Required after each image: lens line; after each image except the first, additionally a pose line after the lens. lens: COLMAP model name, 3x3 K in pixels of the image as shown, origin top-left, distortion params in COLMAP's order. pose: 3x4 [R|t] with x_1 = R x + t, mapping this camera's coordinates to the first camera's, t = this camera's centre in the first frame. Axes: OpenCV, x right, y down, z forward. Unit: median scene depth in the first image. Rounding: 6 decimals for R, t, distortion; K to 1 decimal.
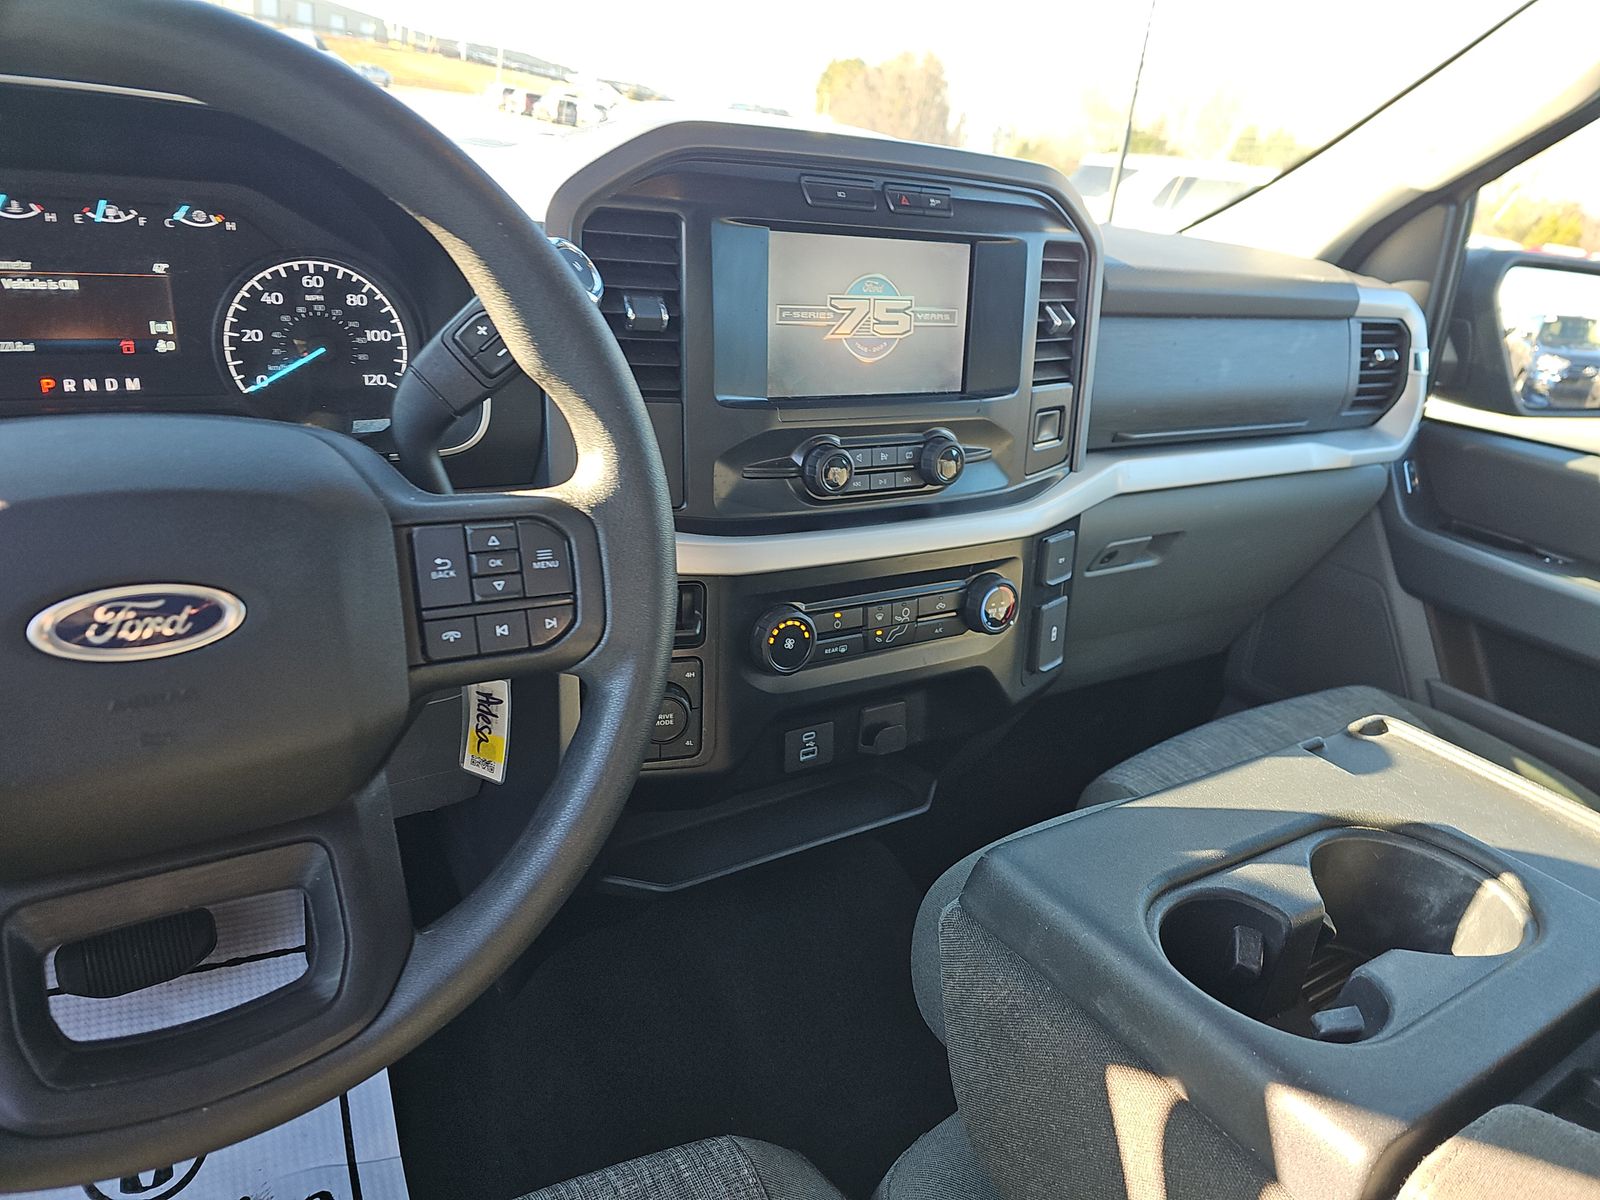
lens RADIAL K [[1058.7, 0, 811.4], [0, 1058.7, 597.5], [0, 0, 1]] dist [0.030078, -0.029905]
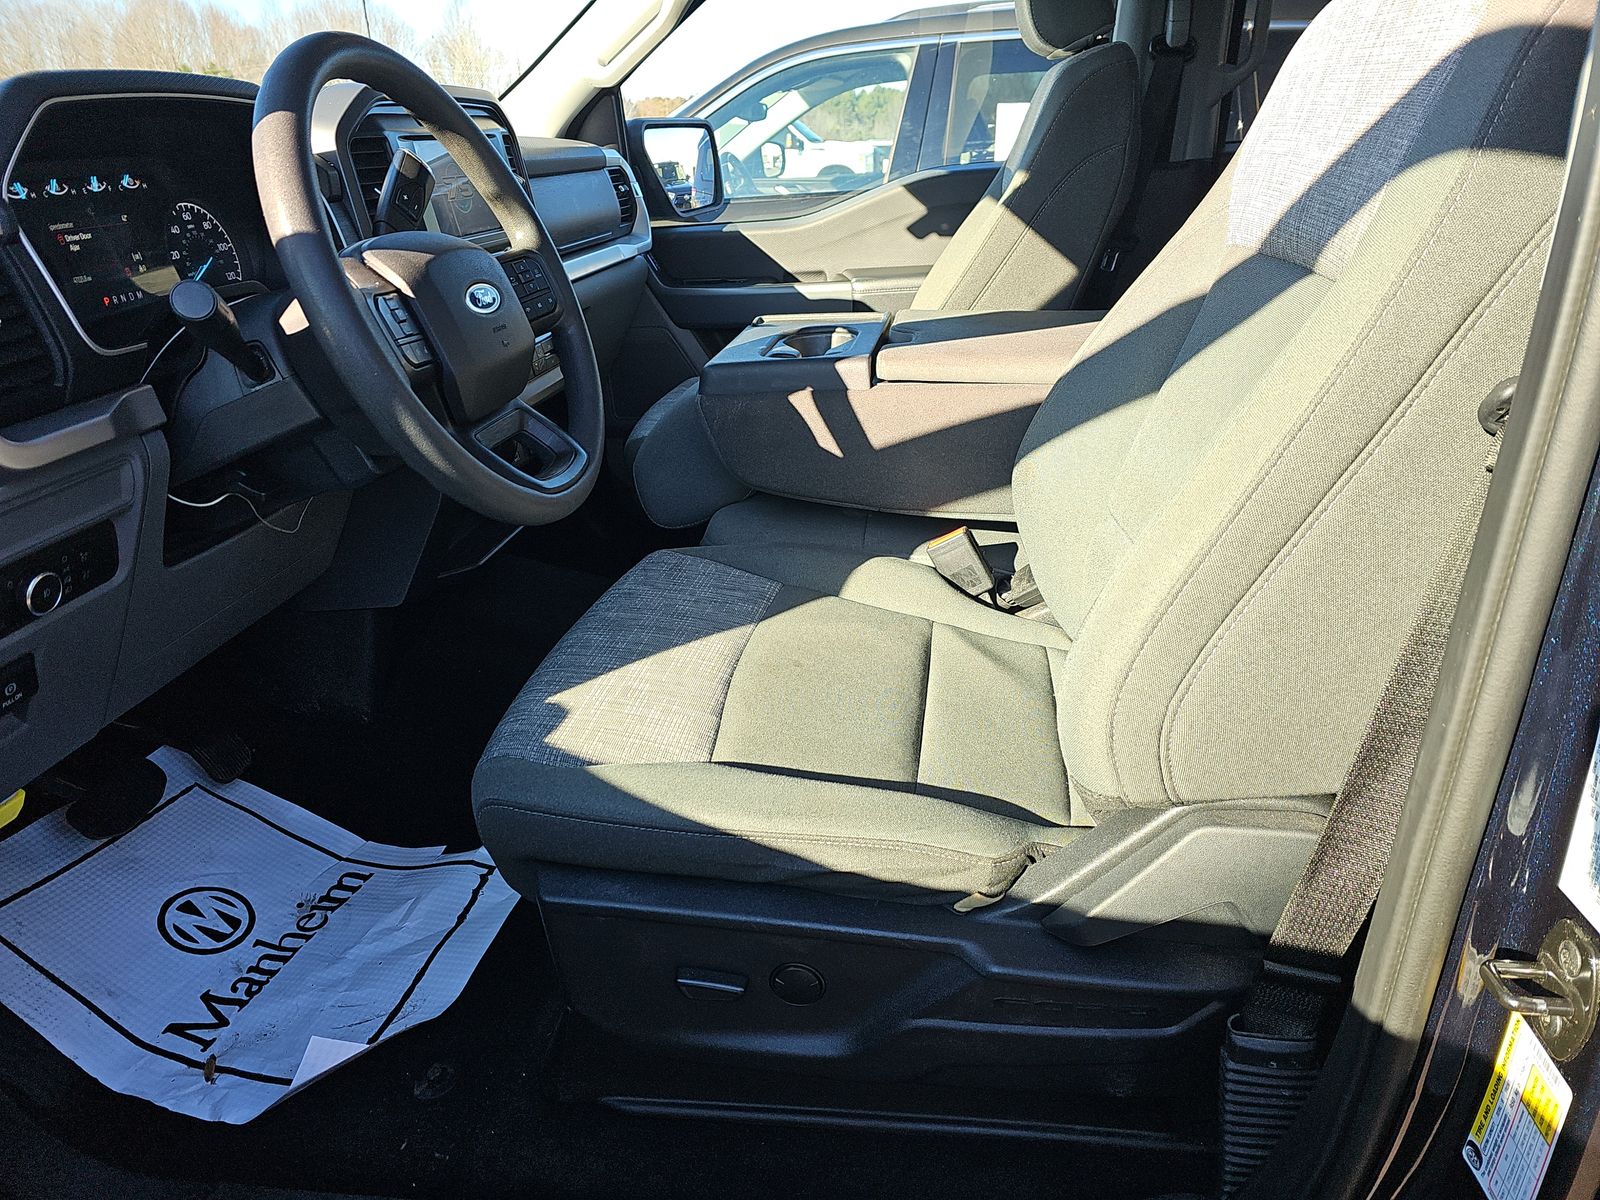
lens RADIAL K [[1058.7, 0, 811.4], [0, 1058.7, 597.5], [0, 0, 1]] dist [0.030078, -0.029905]
pose [[0.652673, -0.417511, 0.632220, -1.104947], [0.383569, 0.901707, 0.199499, 0.251493], [-0.653370, 0.112293, 0.748664, -0.720584]]
